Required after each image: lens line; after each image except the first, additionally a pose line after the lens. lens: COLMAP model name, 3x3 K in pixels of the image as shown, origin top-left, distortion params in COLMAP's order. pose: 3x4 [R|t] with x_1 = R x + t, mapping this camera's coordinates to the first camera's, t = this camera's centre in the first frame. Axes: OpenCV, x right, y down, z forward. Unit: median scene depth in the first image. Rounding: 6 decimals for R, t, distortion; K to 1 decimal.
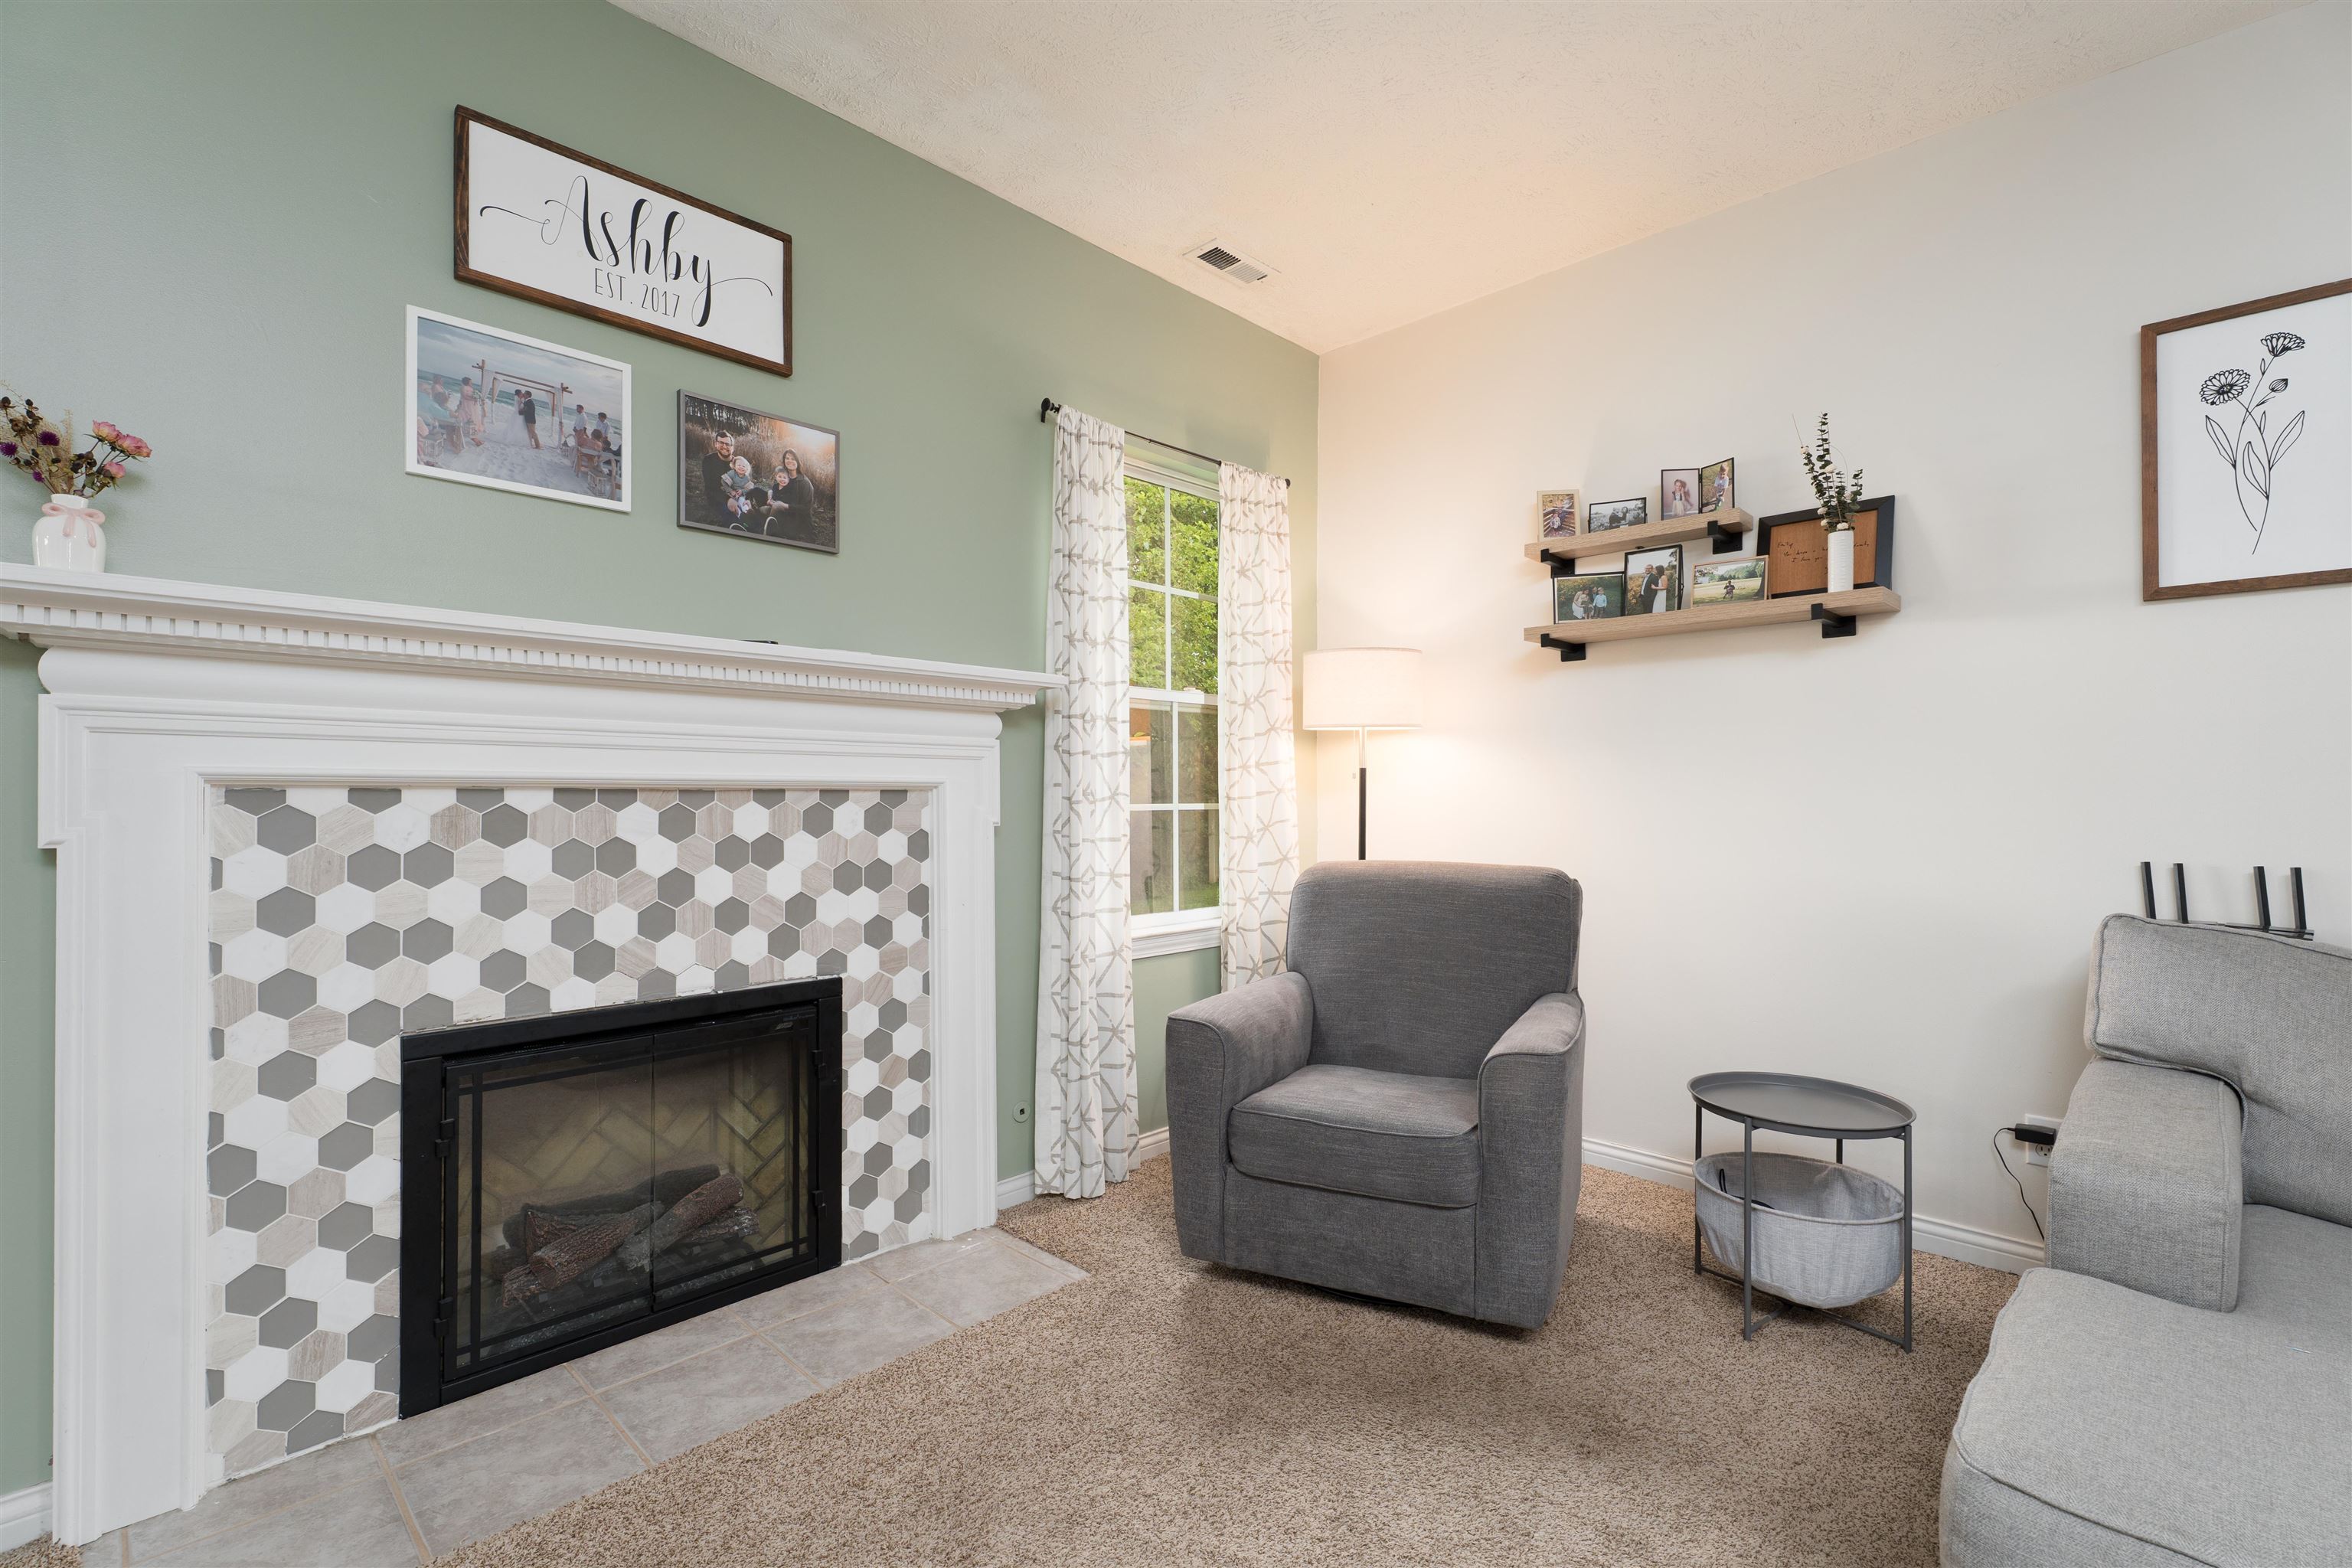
lens RADIAL K [[1063.9, 0, 1174.7], [0, 1063.9, 795.5], [0, 0, 1]] dist [0.000756, -0.000239]
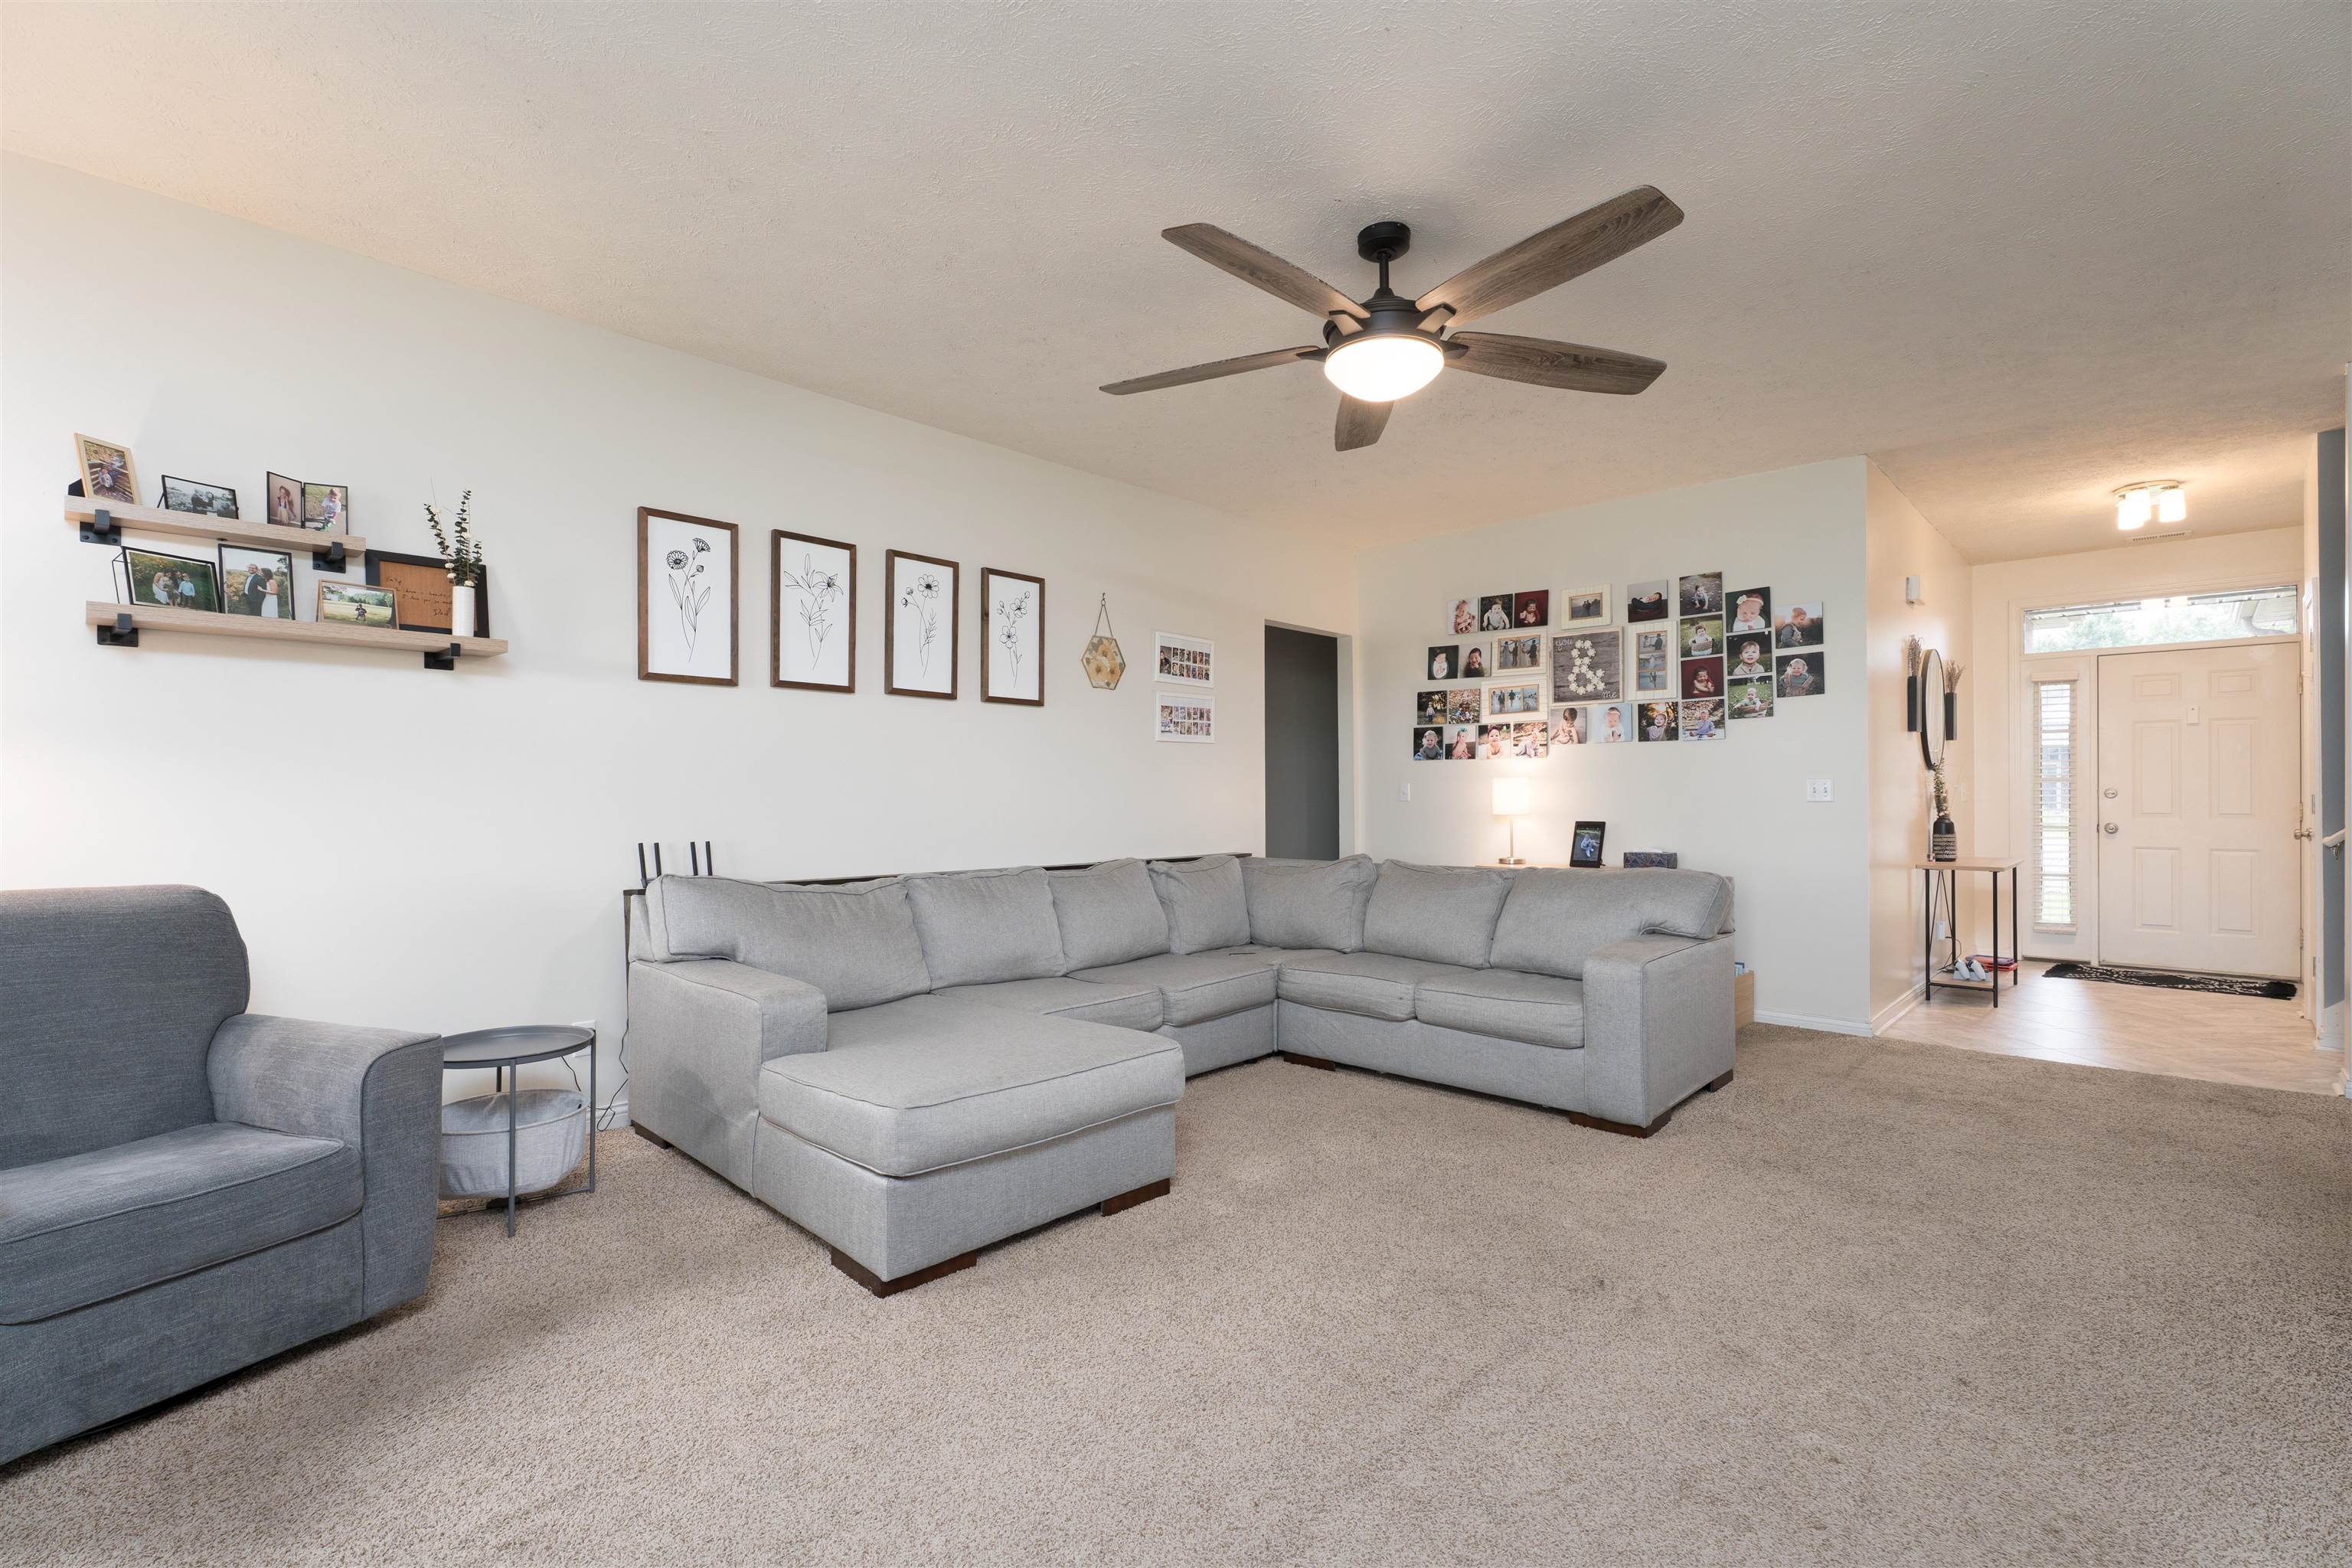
lens RADIAL K [[1069.0, 0, 1176.0], [0, 1069.0, 784.0], [0, 0, 1]] dist [0.012761, 0.000206]
pose [[-0.011588, 0.008872, 0.999893, -0.692490], [-0.004638, 0.999949, -0.008926, -0.014560], [-0.999922, -0.004741, -0.011546, 0.212853]]
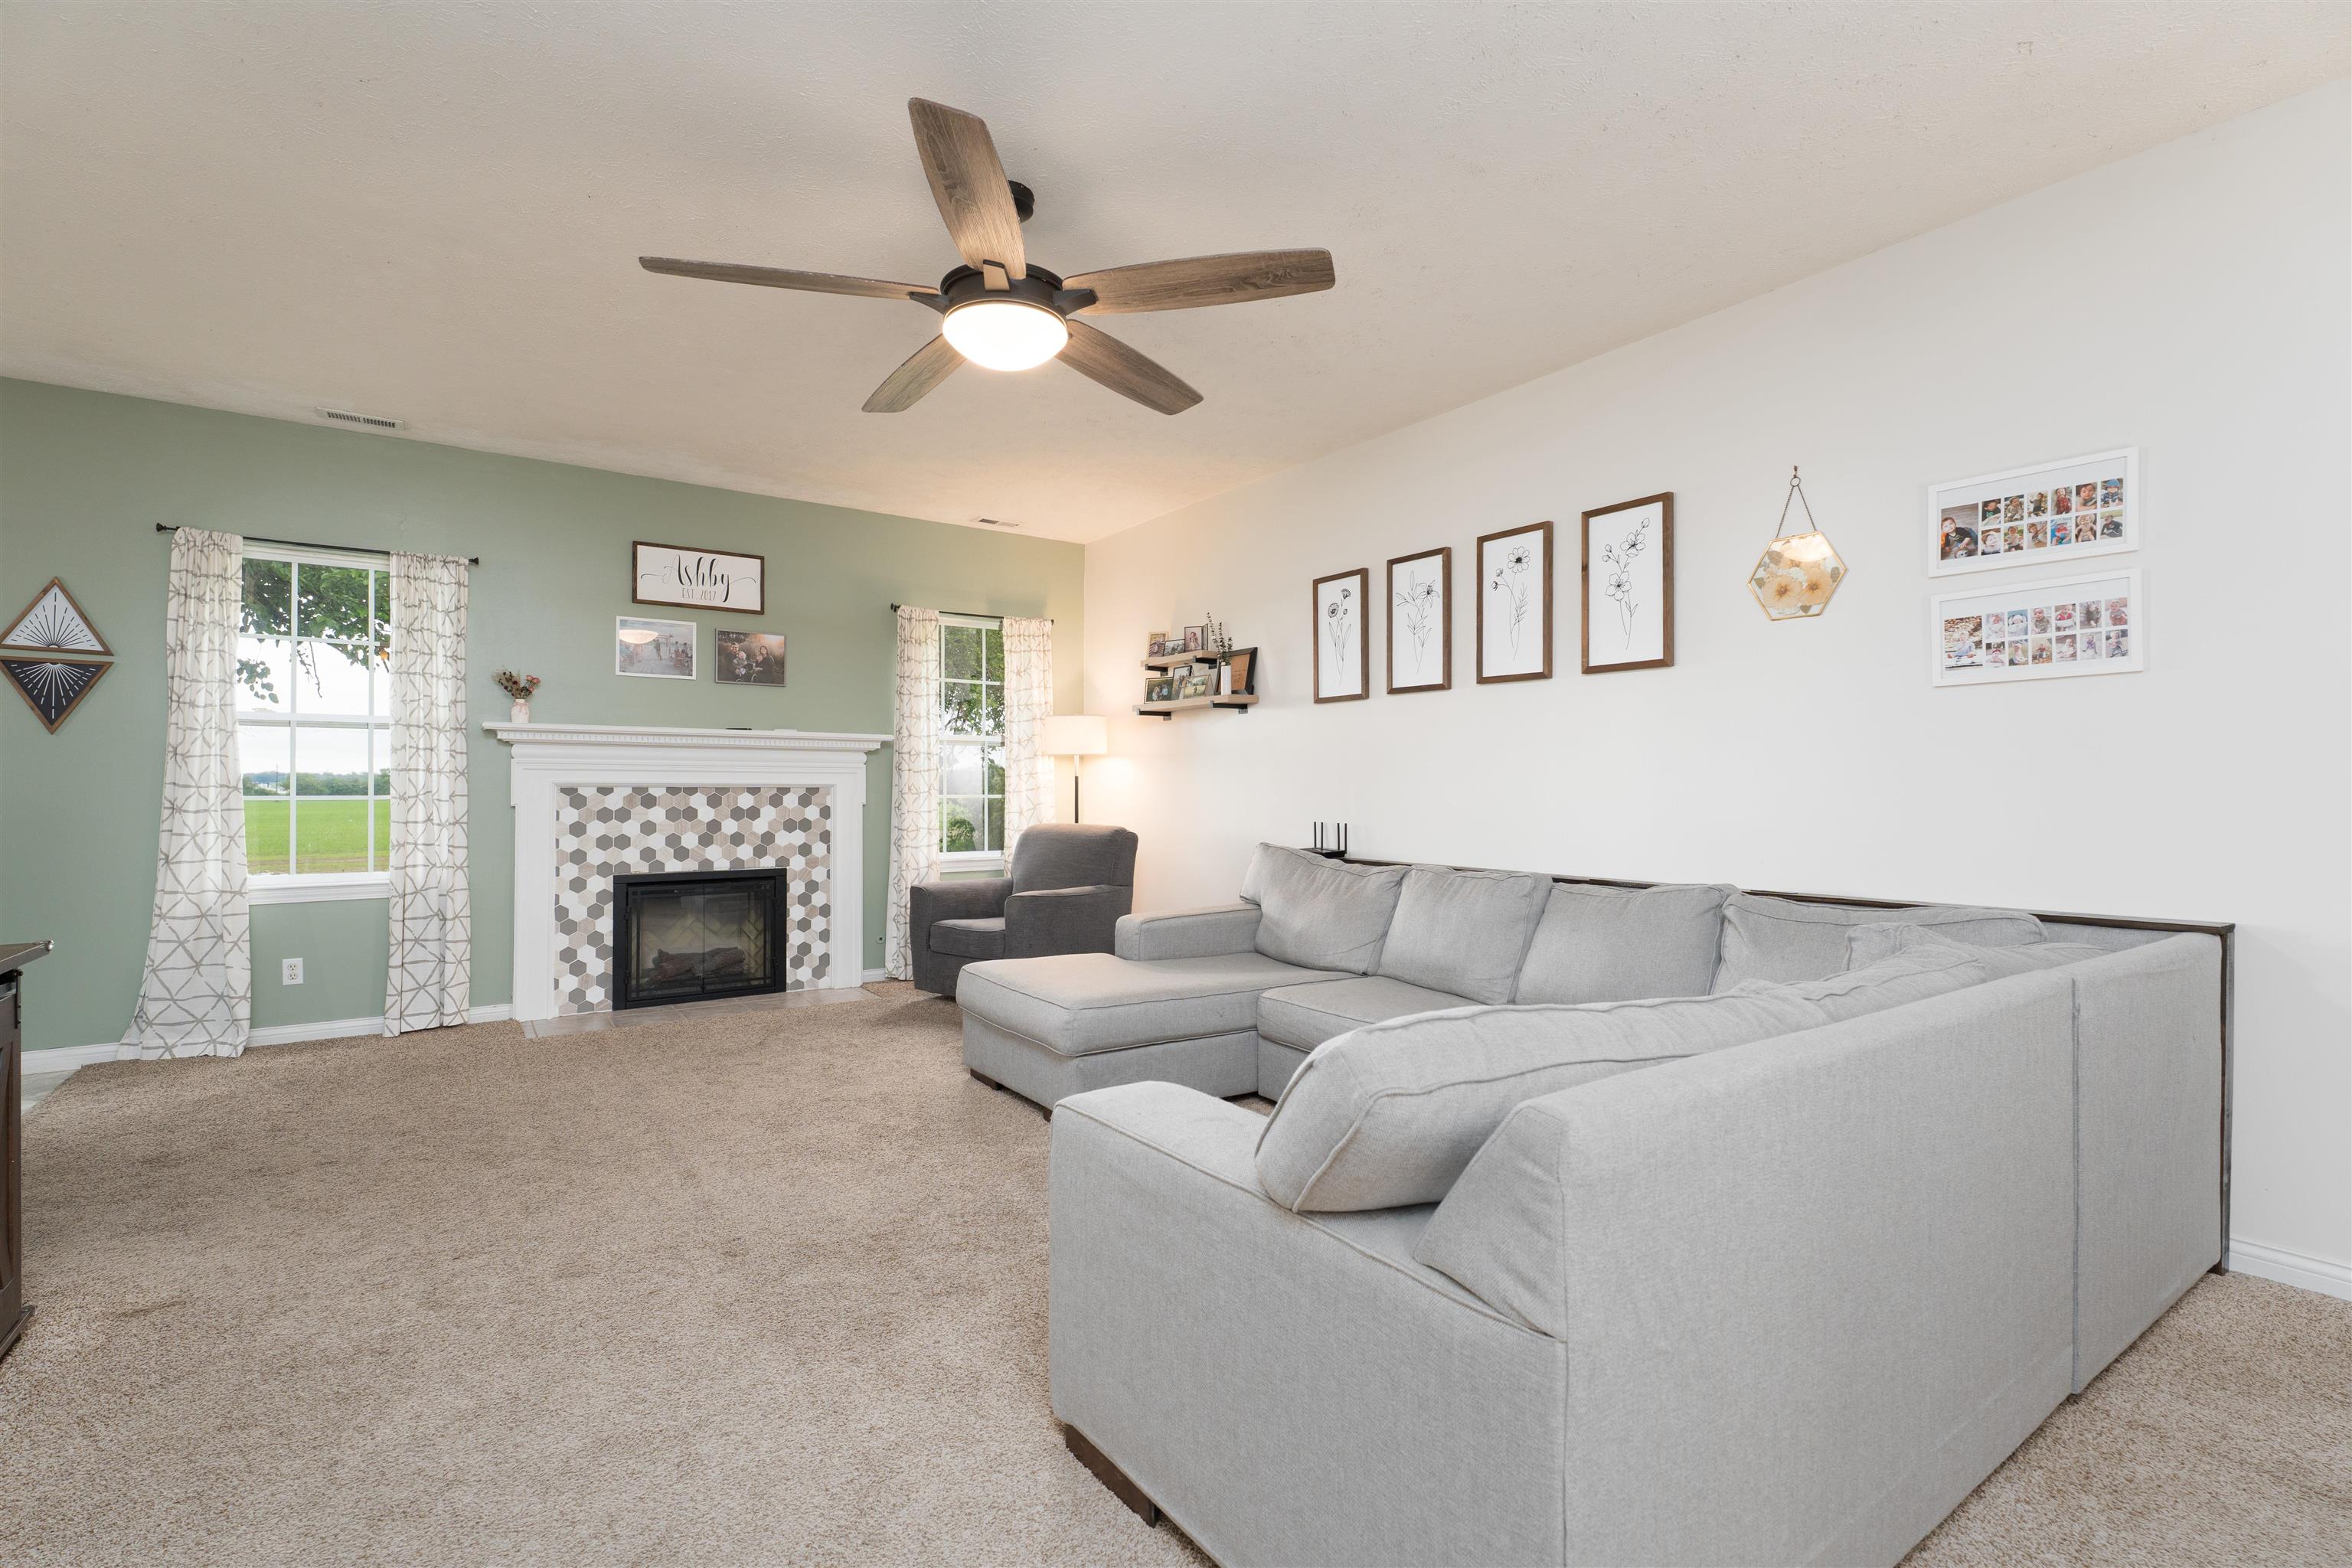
lens RADIAL K [[1087.4, 0, 1176.0], [0, 1087.4, 784.0], [0, 0, 1]] dist [-0.001169, 0.005550]
pose [[0.981229, 0.001458, -0.192840, 1.049428], [-0.002232, 0.999990, -0.003799, -0.006750], [0.192833, 0.004158, 0.981223, -1.252276]]
